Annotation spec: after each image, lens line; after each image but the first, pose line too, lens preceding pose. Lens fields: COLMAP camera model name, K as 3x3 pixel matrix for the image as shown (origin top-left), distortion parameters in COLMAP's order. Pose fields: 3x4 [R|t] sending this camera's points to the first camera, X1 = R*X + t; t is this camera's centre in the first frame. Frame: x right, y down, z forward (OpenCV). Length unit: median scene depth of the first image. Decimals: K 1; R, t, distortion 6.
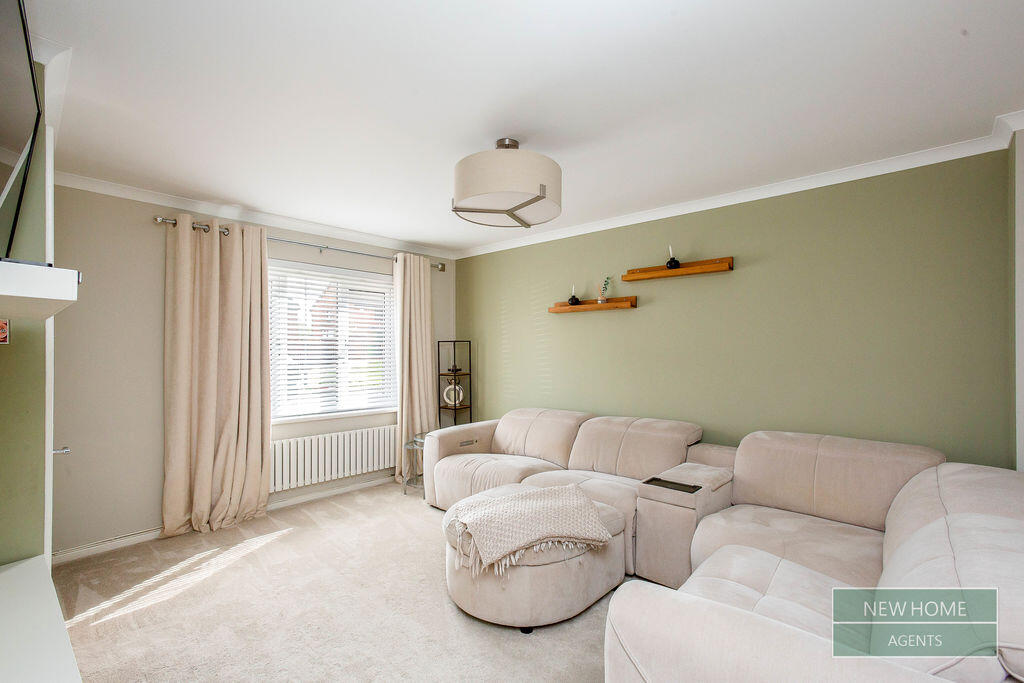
lens RADIAL K [[463.4, 0, 512.0], [0, 463.4, 341.5], [0, 0, 1]] dist [-0.025950, 0.025813]
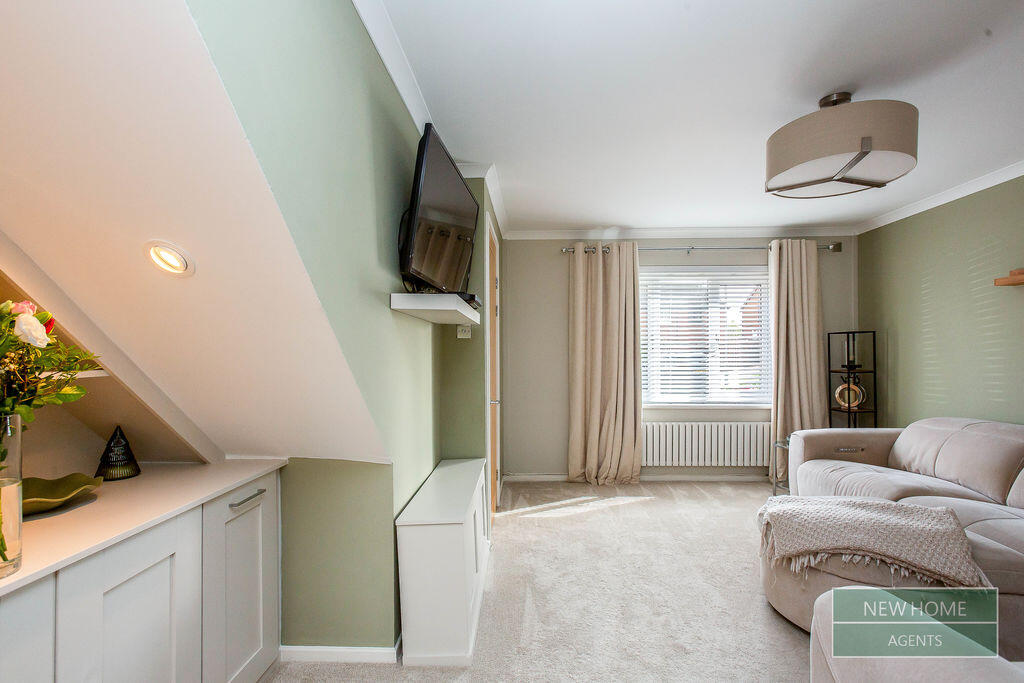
lens RADIAL K [[463.4, 0, 512.0], [0, 463.4, 341.5], [0, 0, 1]] dist [-0.025950, 0.025813]
pose [[0.657871, -0.021628, -0.752820, 0.149695], [0.022215, 0.999710, -0.009308, 0.015071], [0.752803, -0.010600, 0.658160, -0.024601]]
